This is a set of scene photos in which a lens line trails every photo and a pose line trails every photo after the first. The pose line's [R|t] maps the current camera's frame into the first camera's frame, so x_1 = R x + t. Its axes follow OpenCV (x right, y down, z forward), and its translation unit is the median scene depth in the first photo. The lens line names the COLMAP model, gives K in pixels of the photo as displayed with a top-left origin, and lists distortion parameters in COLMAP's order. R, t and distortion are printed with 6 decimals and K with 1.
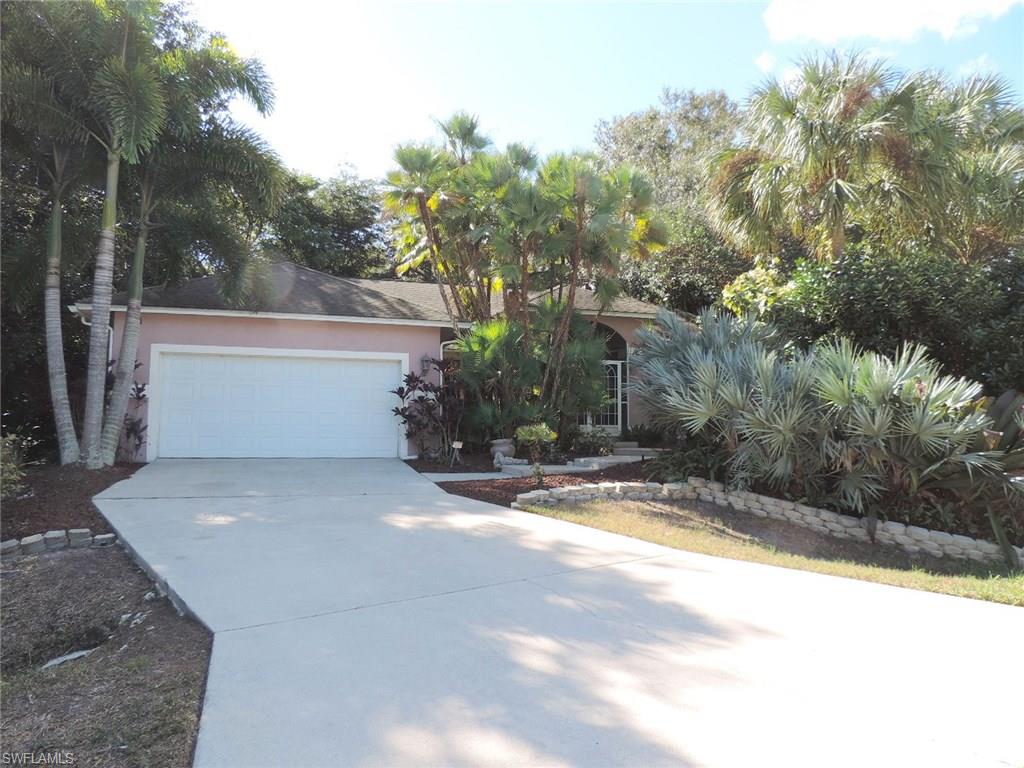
lens RADIAL K [[733.4, 0, 512.0], [0, 733.4, 384.0], [0, 0, 1]] dist [-0.024761, 0.005169]
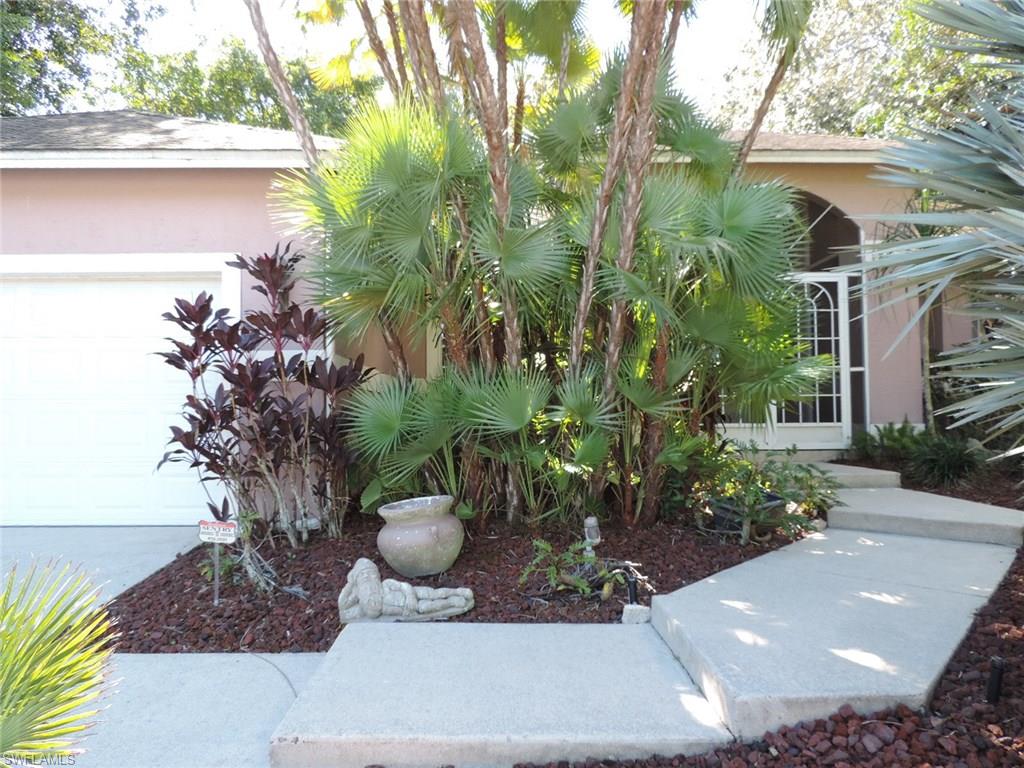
lens RADIAL K [[733.4, 0, 512.0], [0, 733.4, 384.0], [0, 0, 1]] dist [-0.024761, 0.005169]
pose [[0.960629, -0.022663, -0.276907, 0.079446], [0.031601, 0.999112, 0.027858, 0.015914], [0.276030, -0.035512, 0.960493, 0.547367]]
